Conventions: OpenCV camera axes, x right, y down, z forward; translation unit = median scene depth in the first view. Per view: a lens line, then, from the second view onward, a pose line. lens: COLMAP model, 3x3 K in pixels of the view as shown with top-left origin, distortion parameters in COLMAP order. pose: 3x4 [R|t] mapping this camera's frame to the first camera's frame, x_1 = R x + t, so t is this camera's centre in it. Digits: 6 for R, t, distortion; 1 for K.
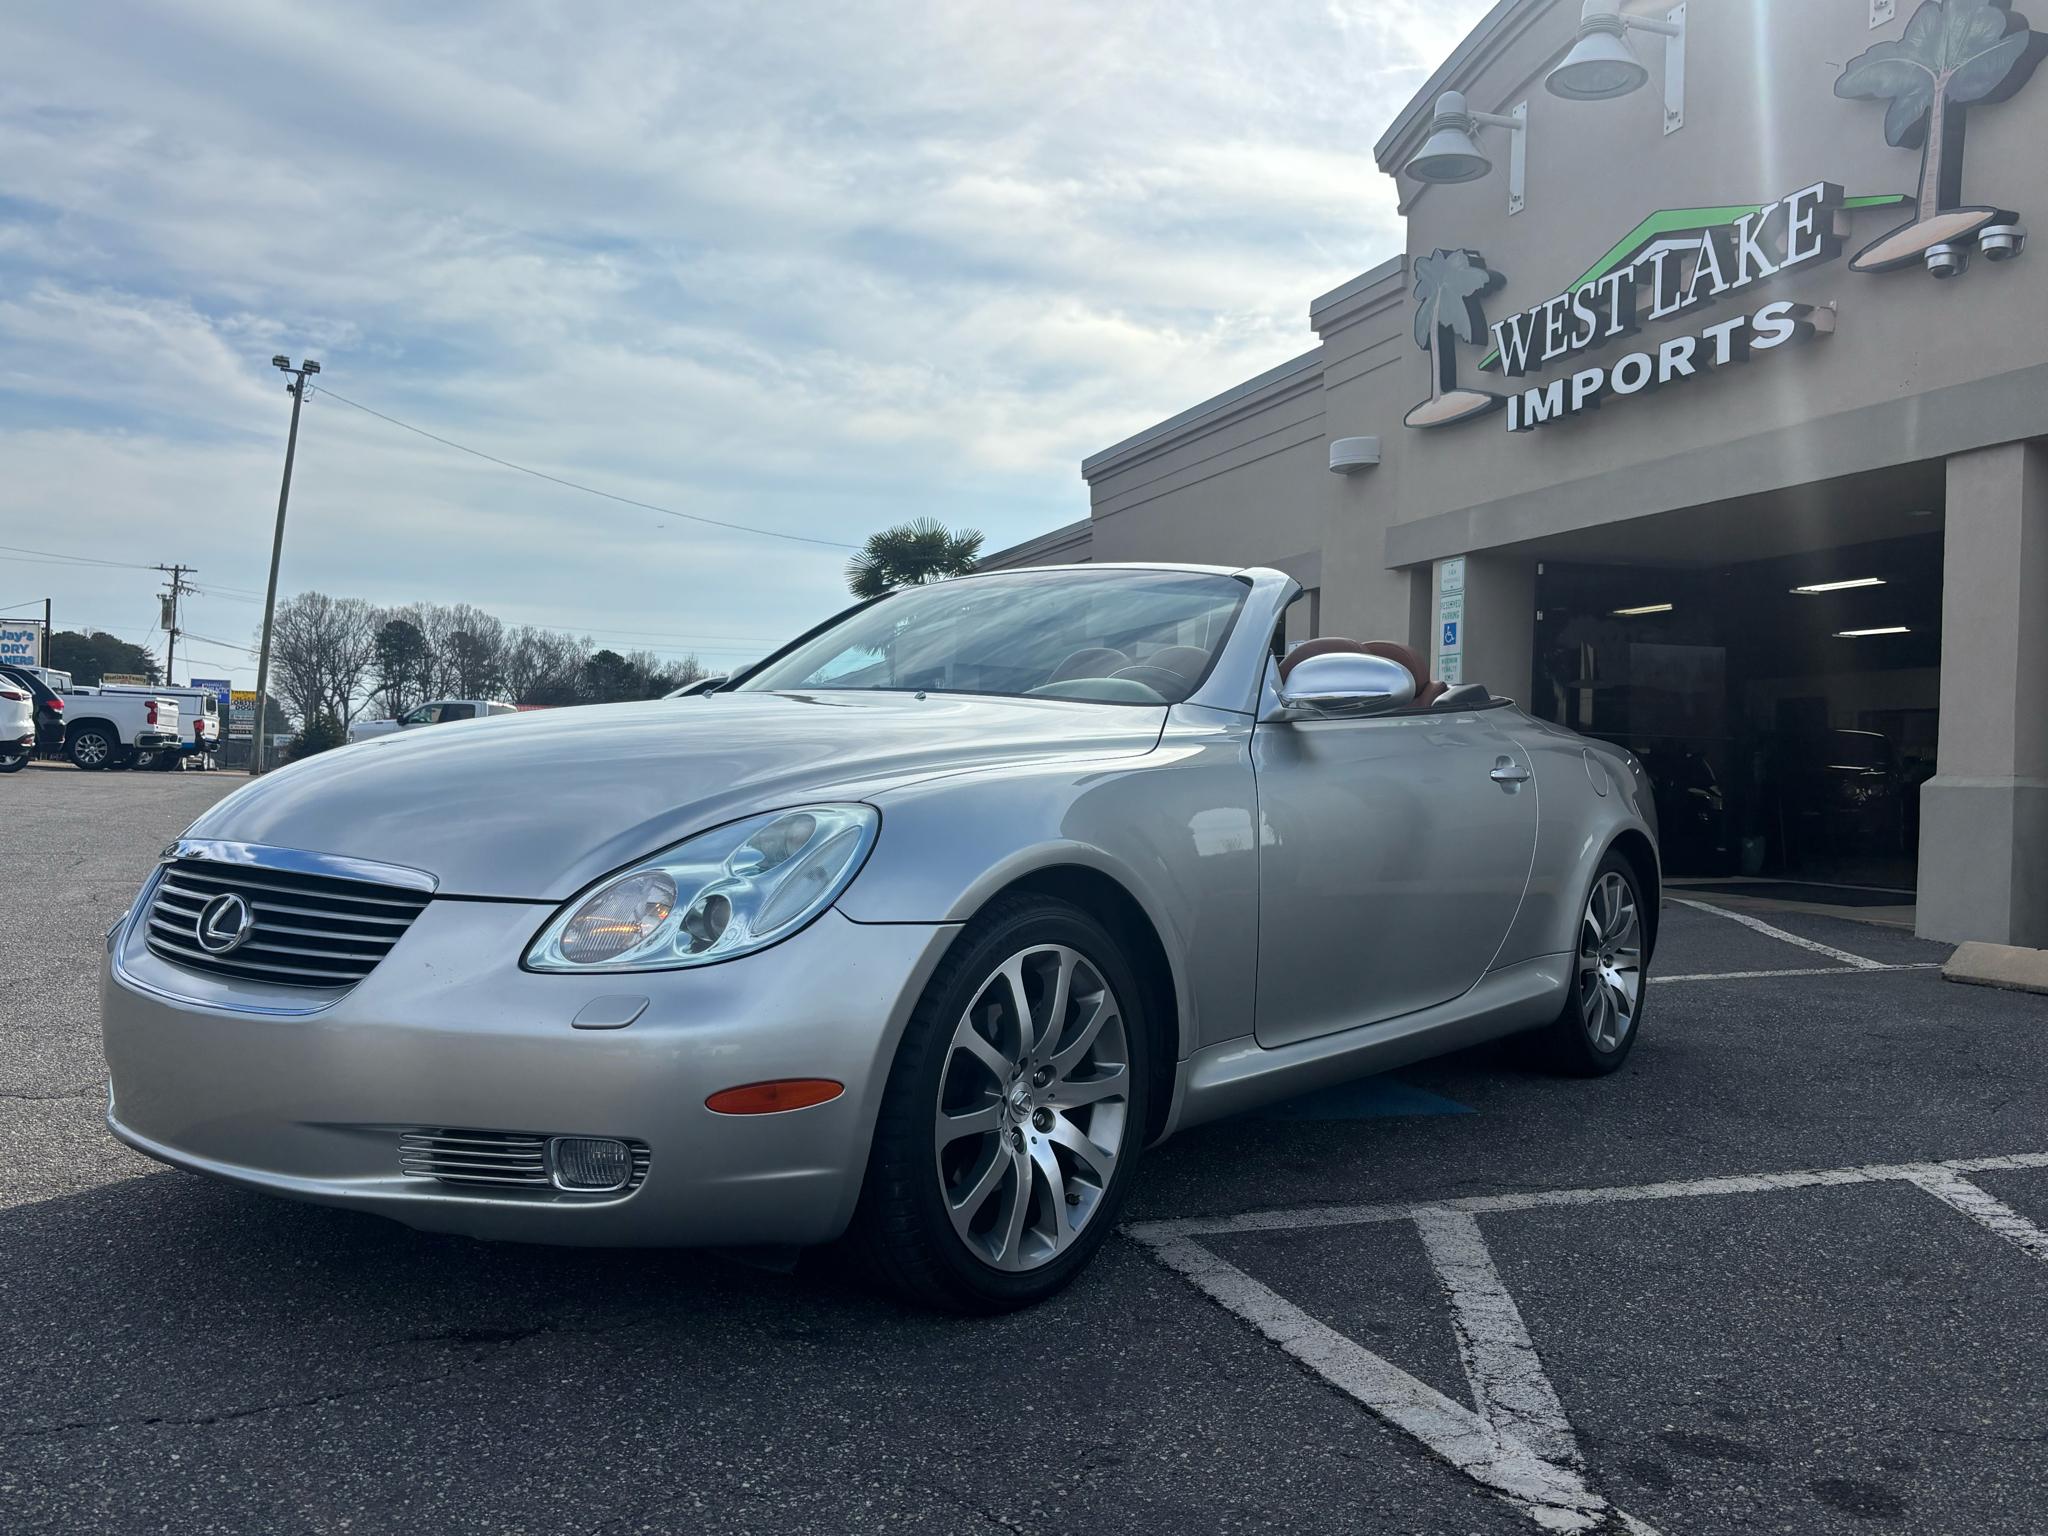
lens RADIAL K [[1870.7, 0, 1002.8], [0, 1870.7, 777.3], [0, 0, 1]] dist [0.014738, 0.026769]
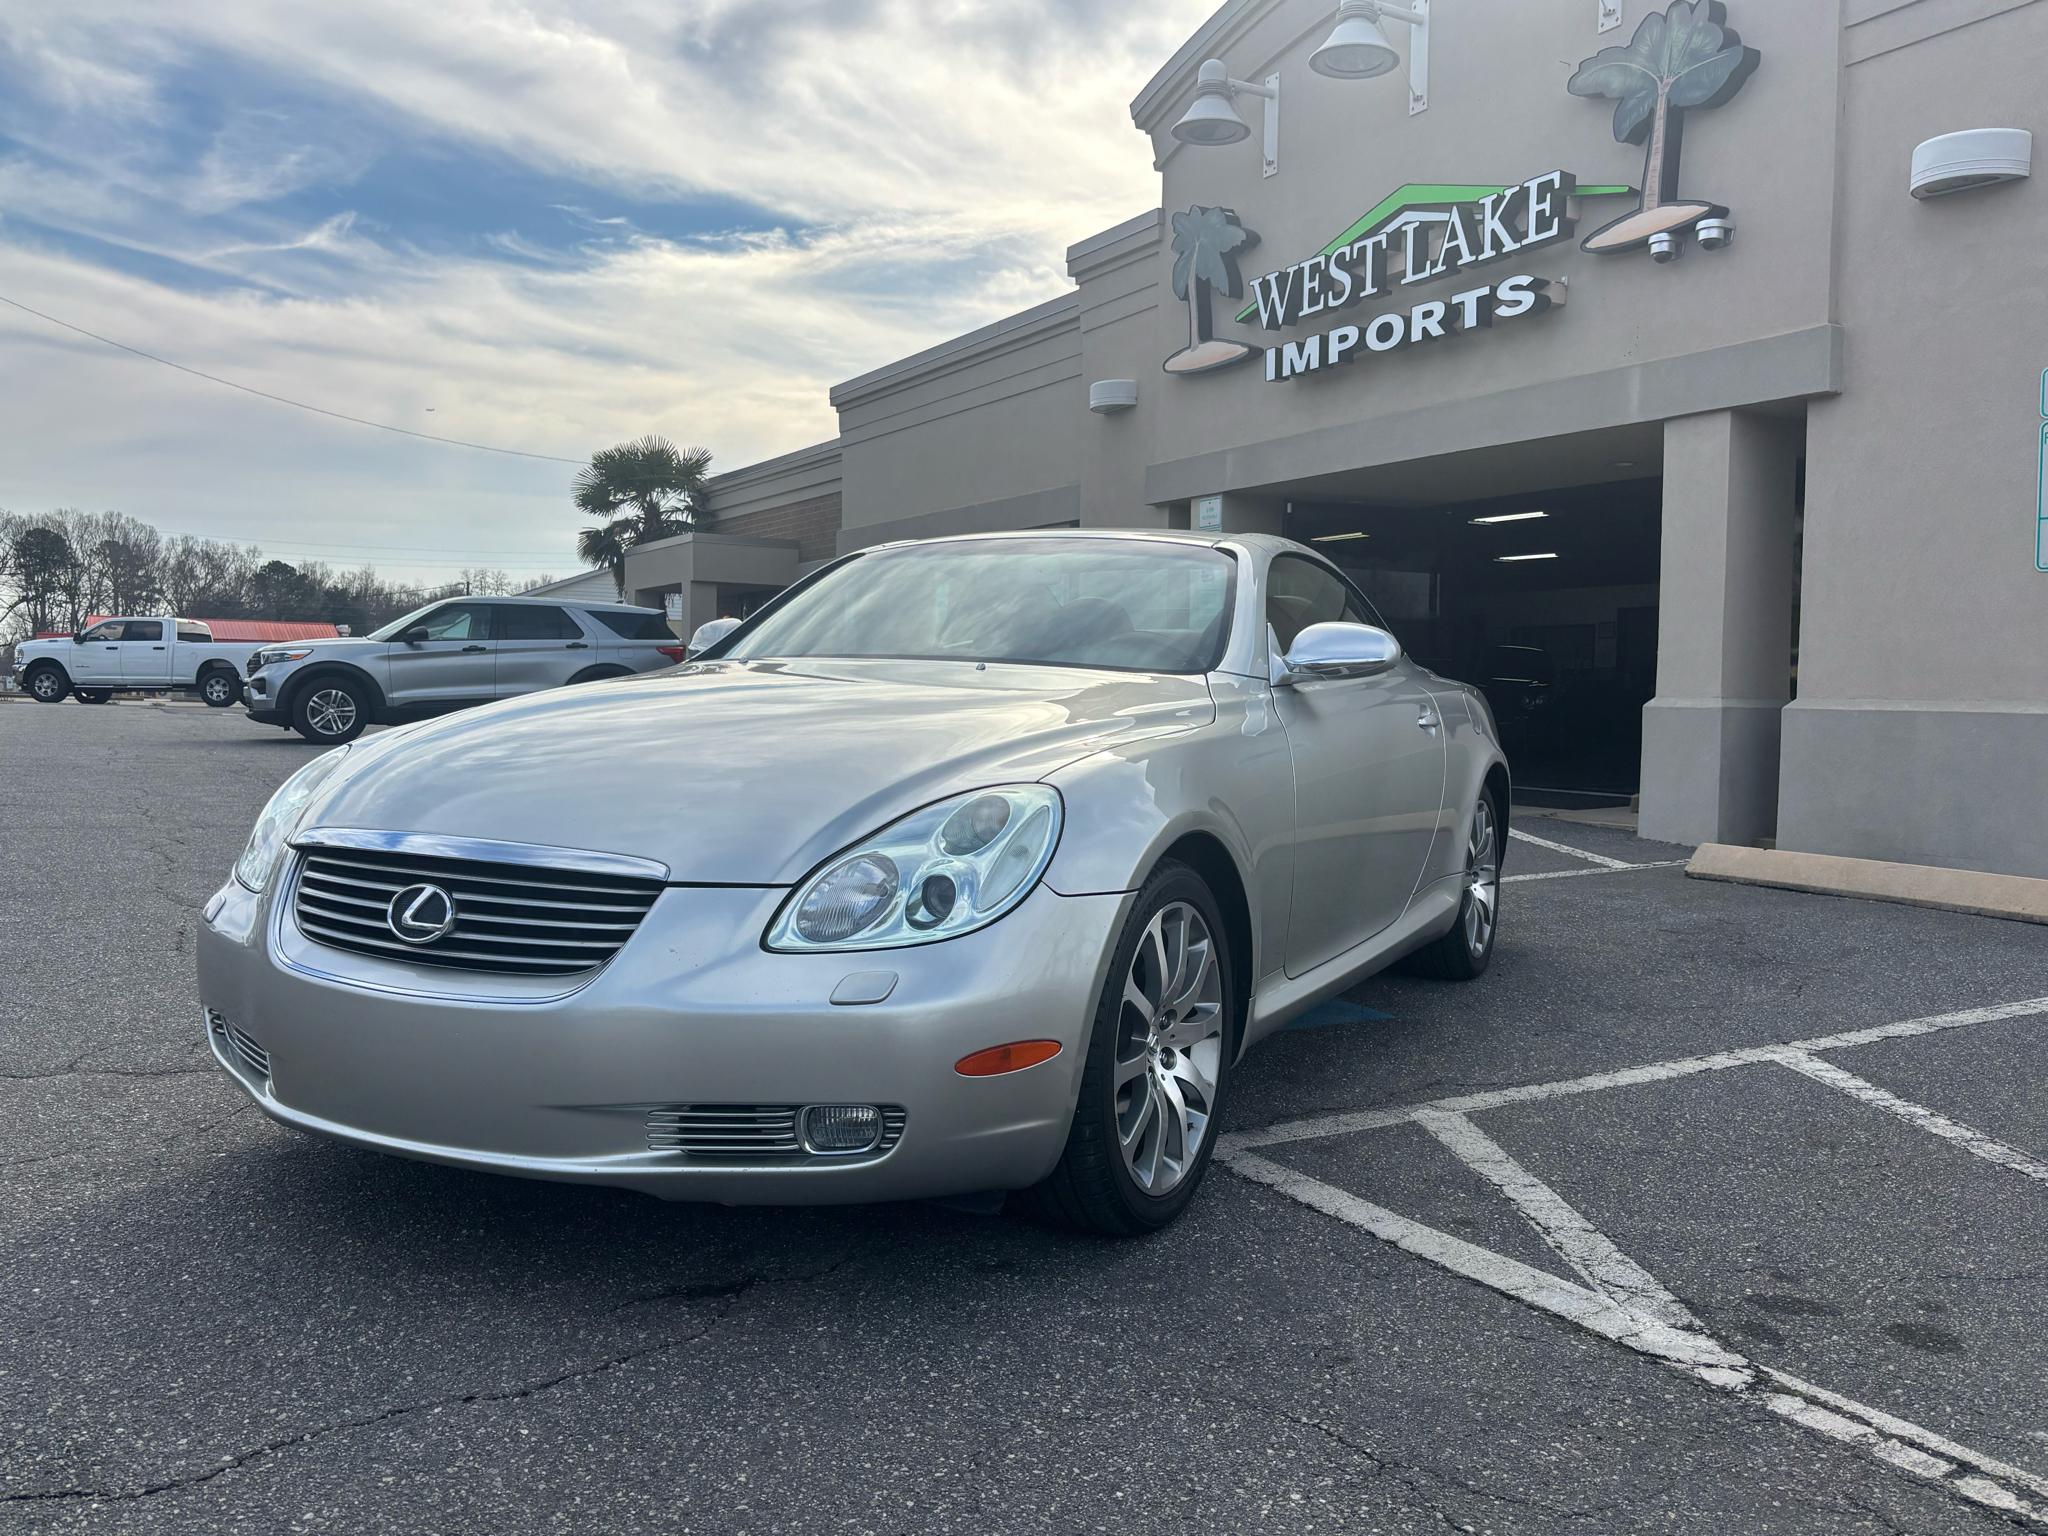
lens RADIAL K [[1797.1, 0, 1035.3], [0, 1797.1, 764.4], [0, 0, 1]] dist [0.022700, 0.007981]
pose [[0.979264, -0.019844, 0.201615, -0.097147], [0.010461, 0.998816, 0.047500, -0.015737], [-0.202319, -0.044406, 0.978312, -0.008404]]
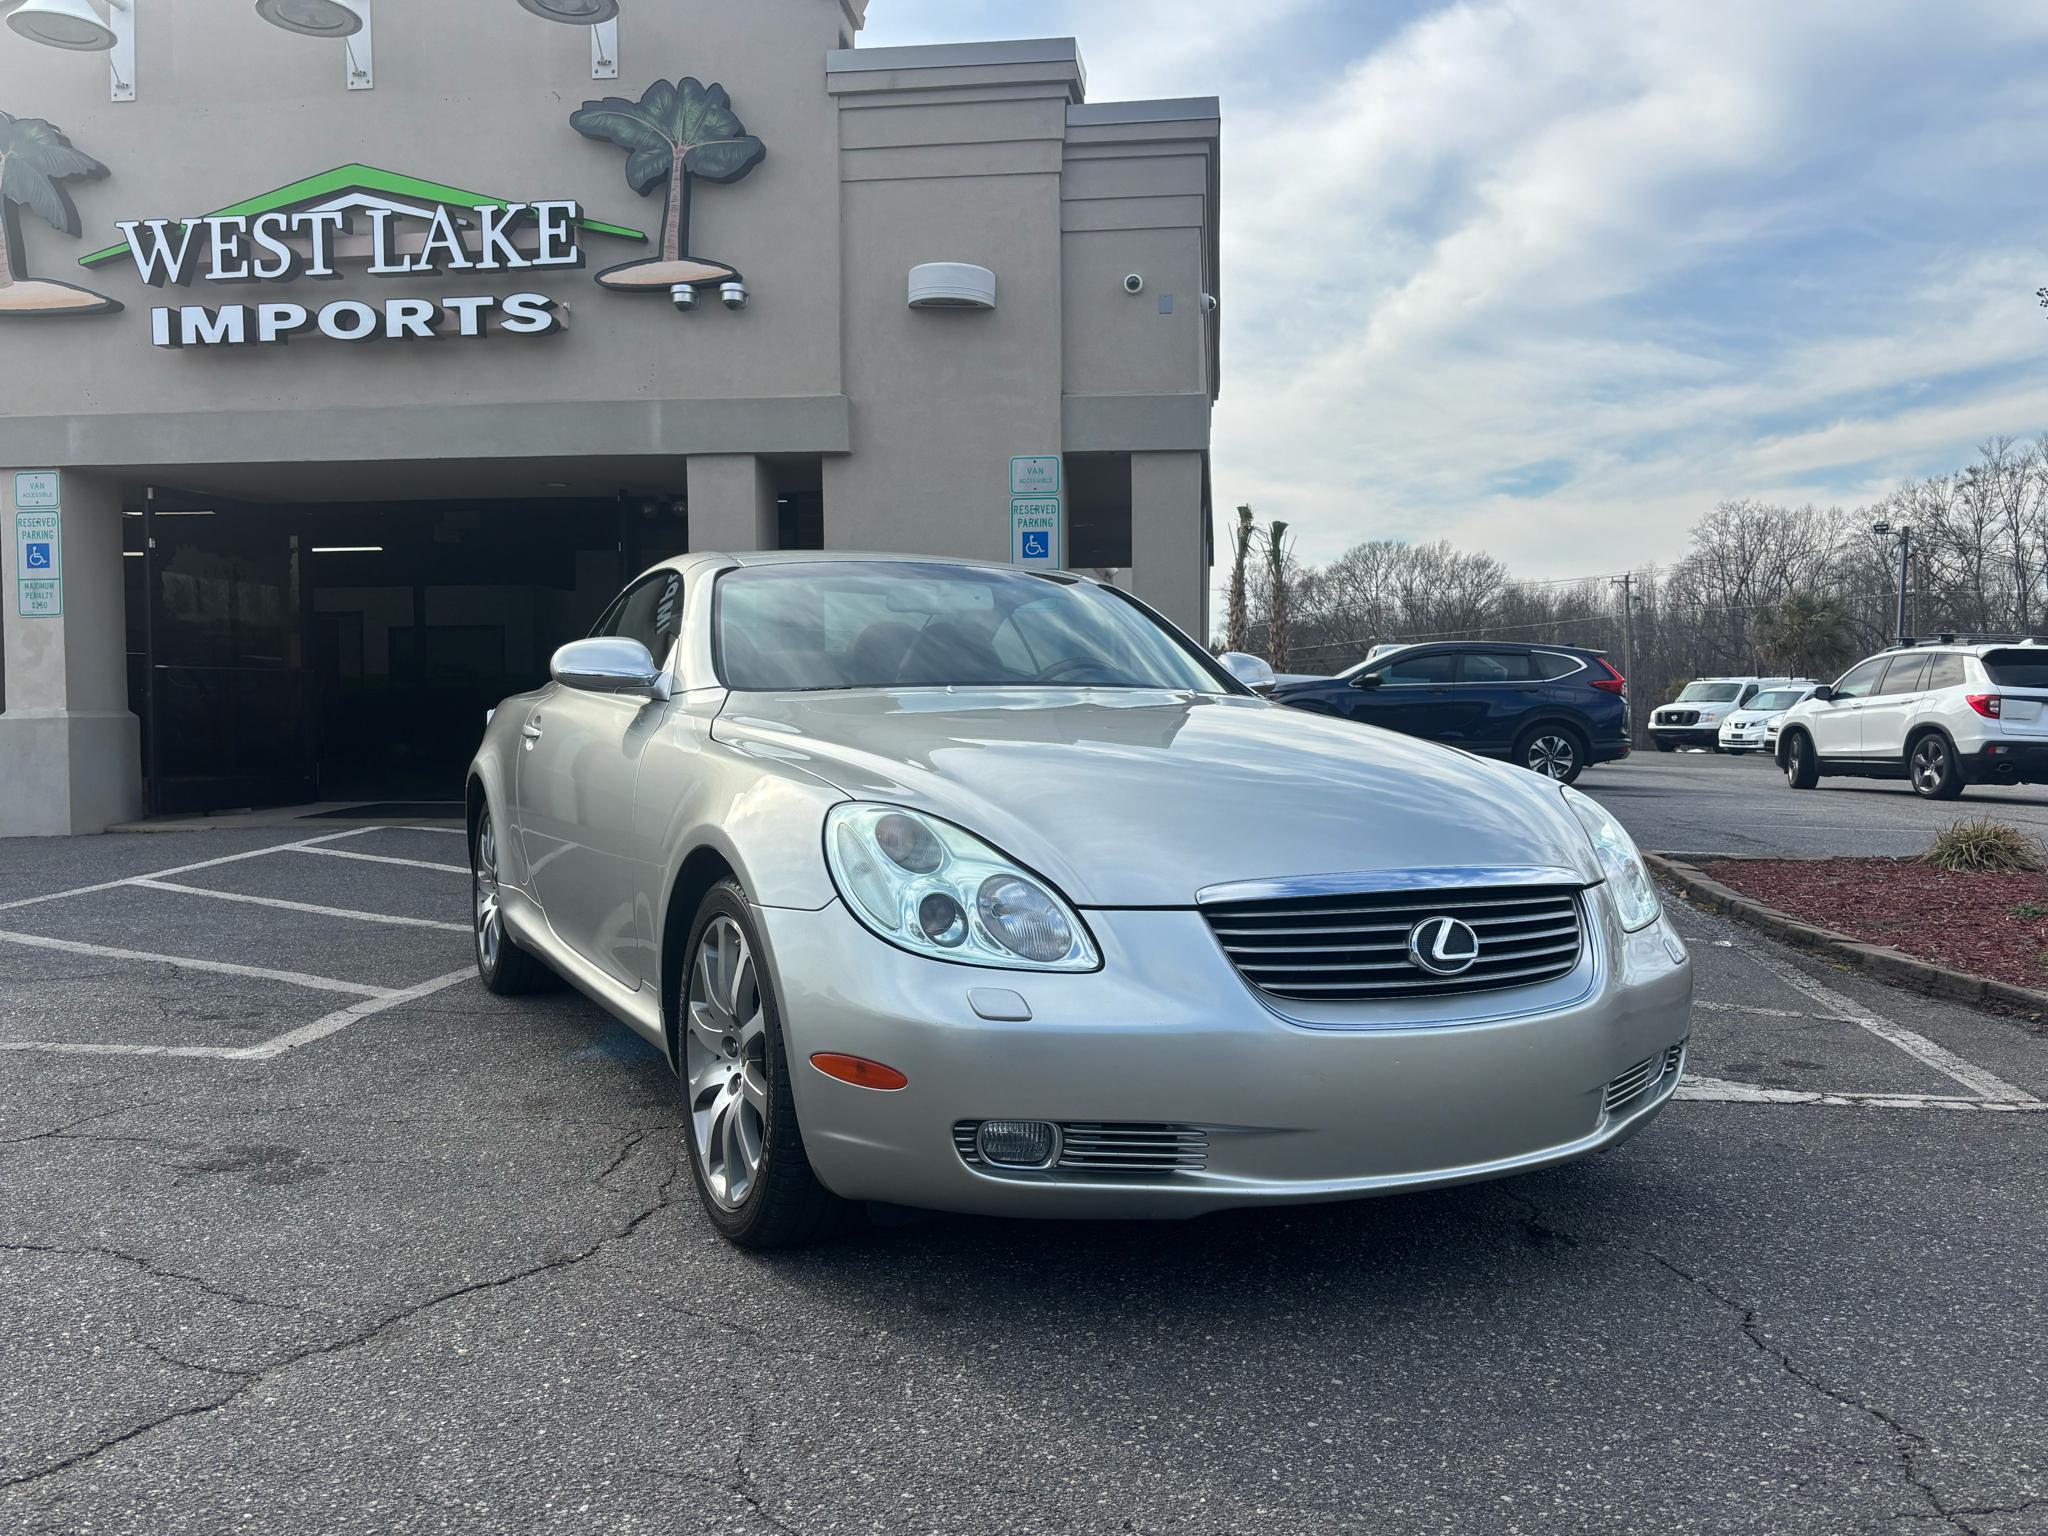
lens RADIAL K [[1870.7, 0, 1002.8], [0, 1870.7, 777.3], [0, 0, 1]] dist [0.014738, 0.026769]
pose [[0.347949, -0.068580, 0.935002, -0.587171], [0.012302, 0.997569, 0.068591, -0.036350], [-0.937433, -0.012364, 0.347947, 0.344975]]
